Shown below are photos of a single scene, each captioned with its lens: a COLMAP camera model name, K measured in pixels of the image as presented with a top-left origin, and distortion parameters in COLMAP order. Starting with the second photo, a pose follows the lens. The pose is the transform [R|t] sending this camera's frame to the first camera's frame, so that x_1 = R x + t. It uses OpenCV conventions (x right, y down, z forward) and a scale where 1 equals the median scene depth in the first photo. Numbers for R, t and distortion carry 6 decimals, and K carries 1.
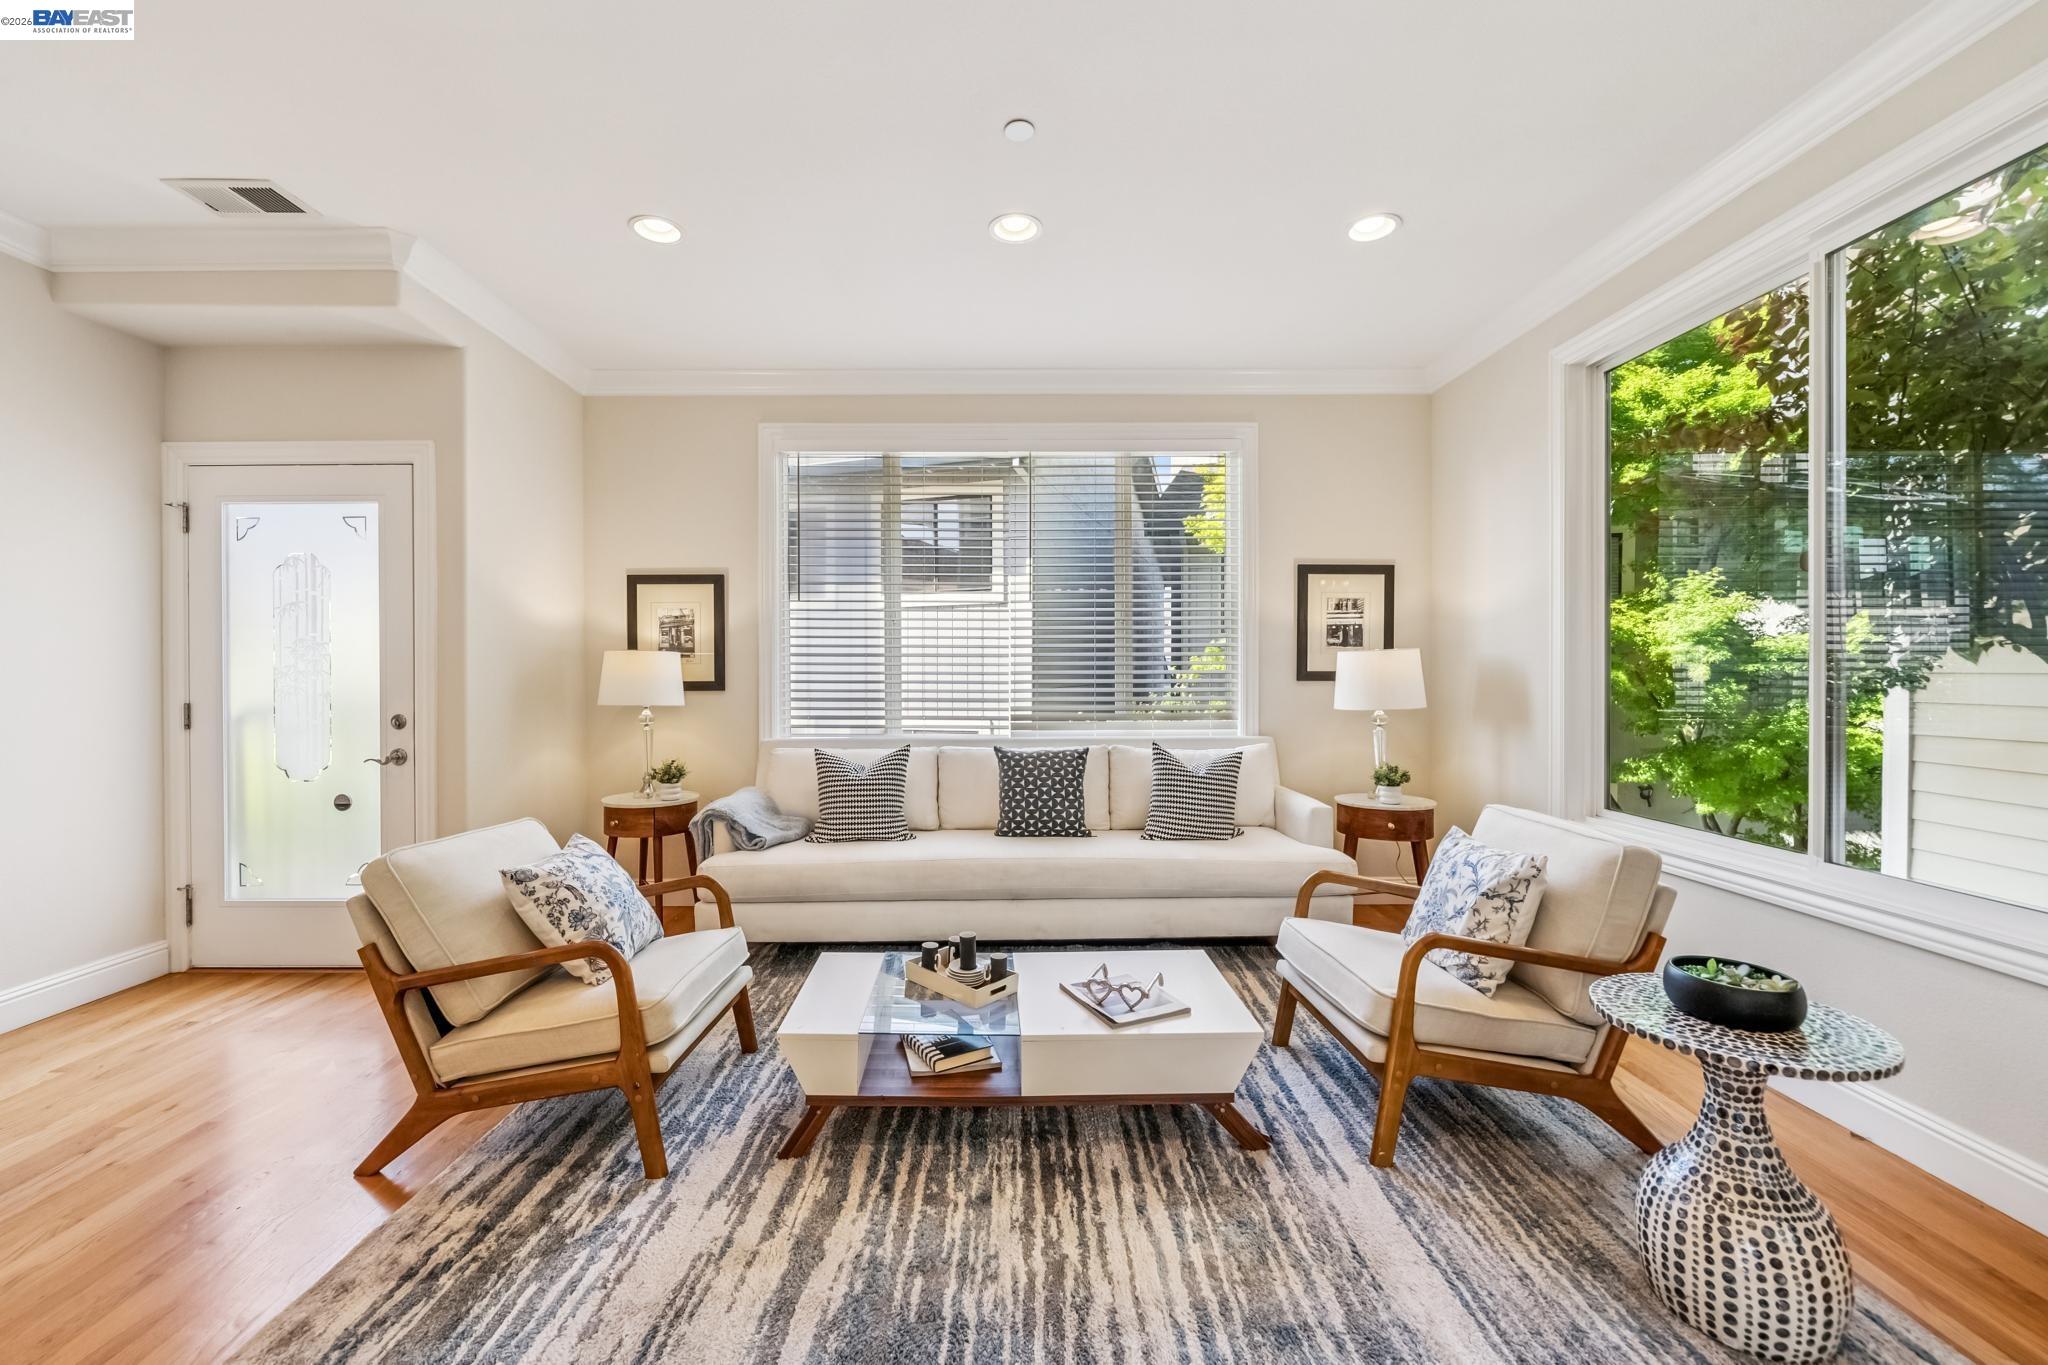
lens RADIAL K [[836.5, 0, 1021.6], [0, 836.5, 675.3], [0, 0, 1]] dist [-0.000340, 0.000042]
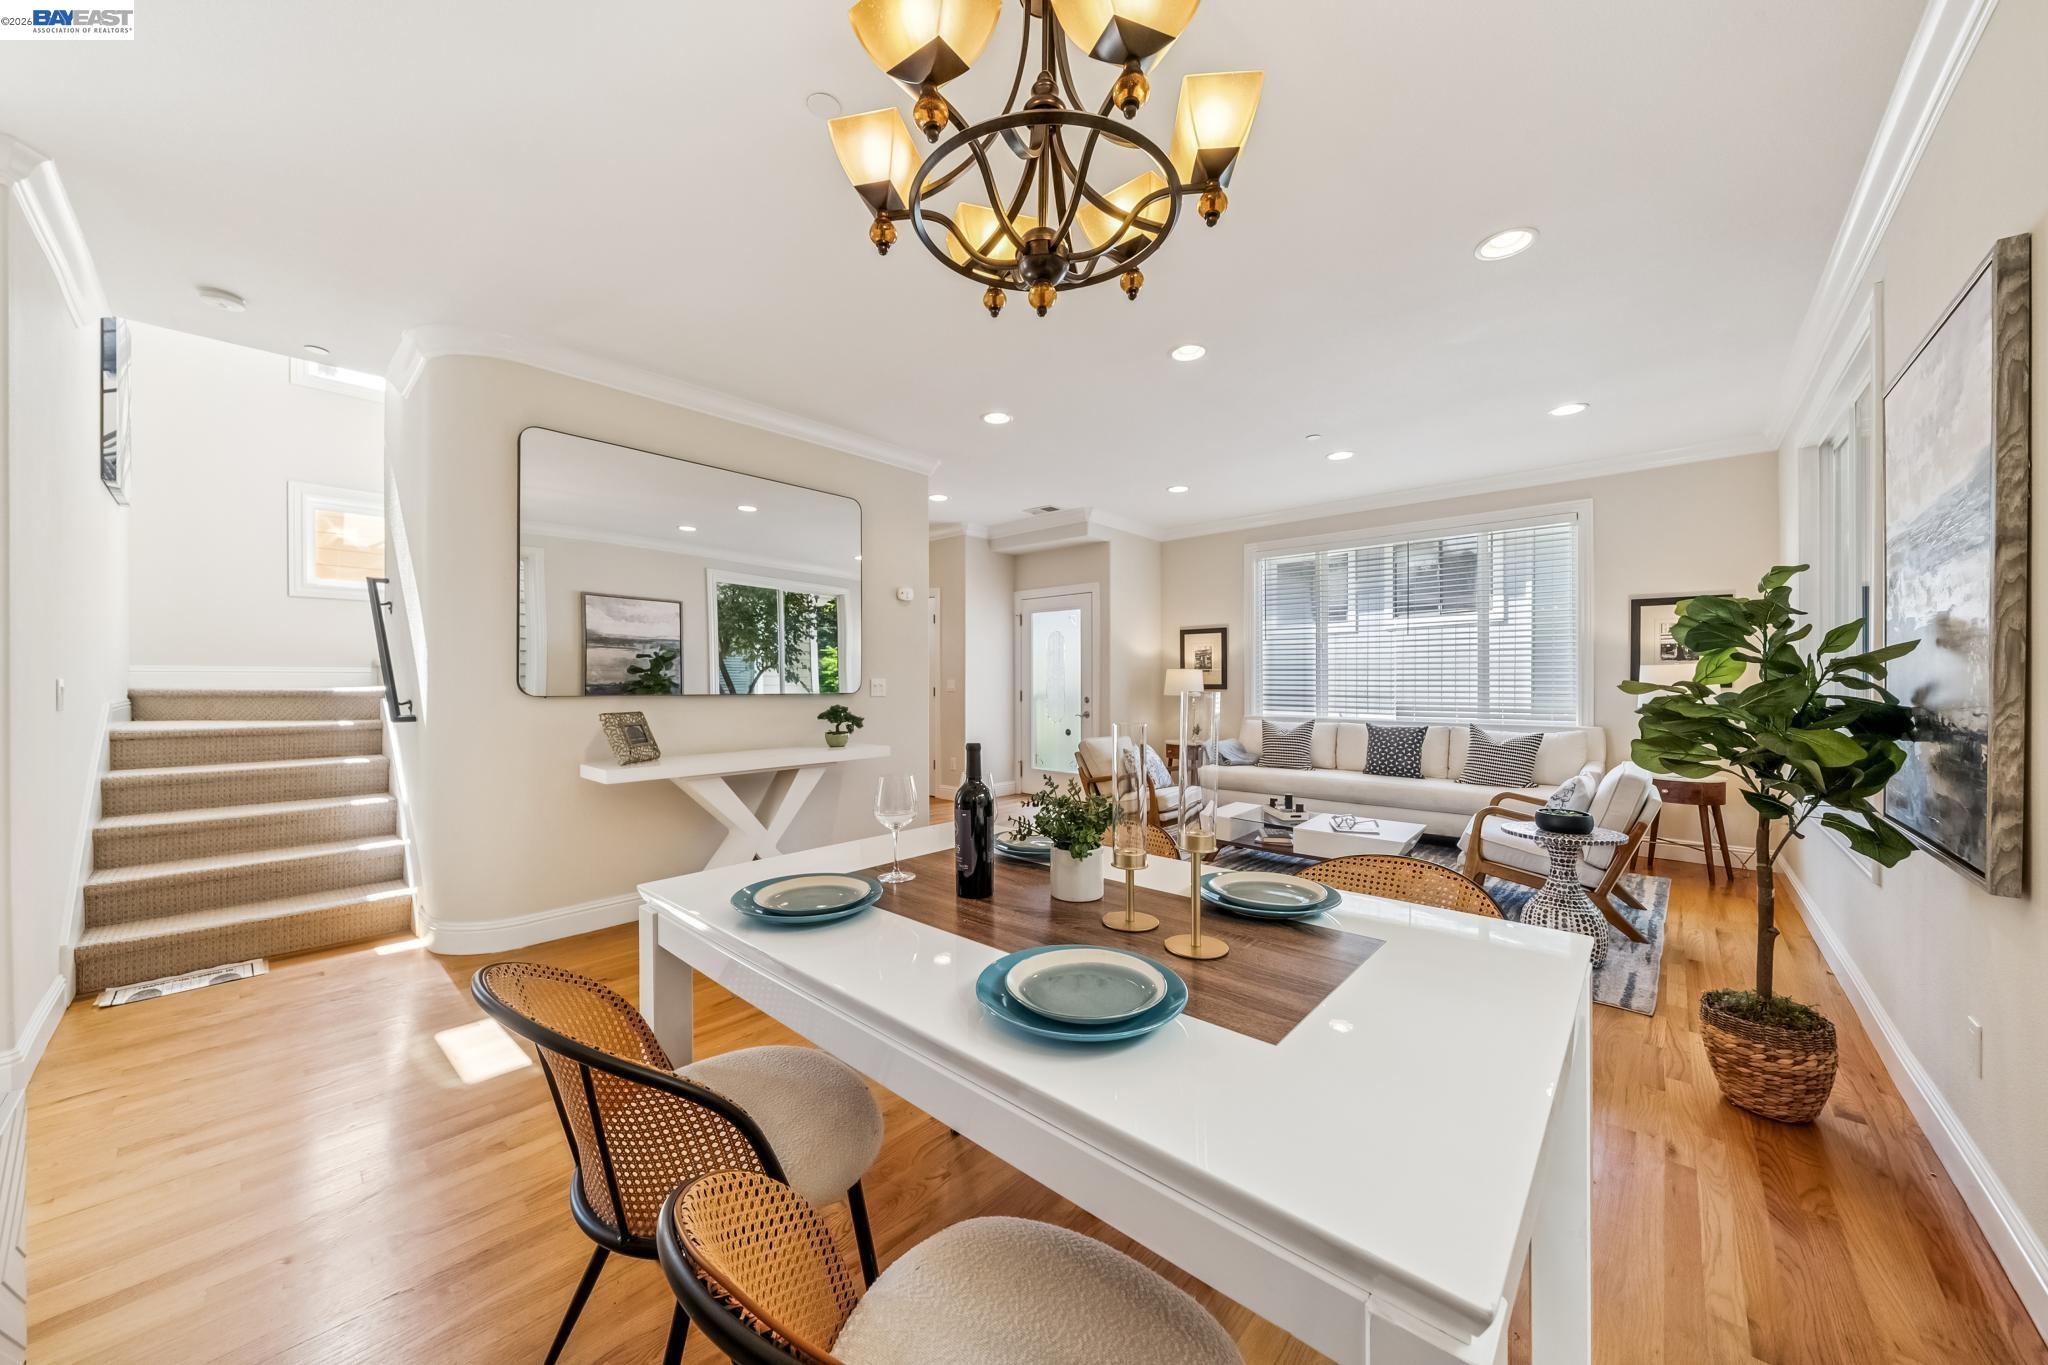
lens RADIAL K [[726.4, 0, 1016.5], [0, 726.4, 675.8], [0, 0, 1]] dist [-0.002092, -0.000202]
pose [[0.745702, -0.000991, -0.666279, 0.495474], [-0.004286, 0.999971, -0.006284, 0.000382], [0.666266, 0.007542, 0.745676, -0.690870]]
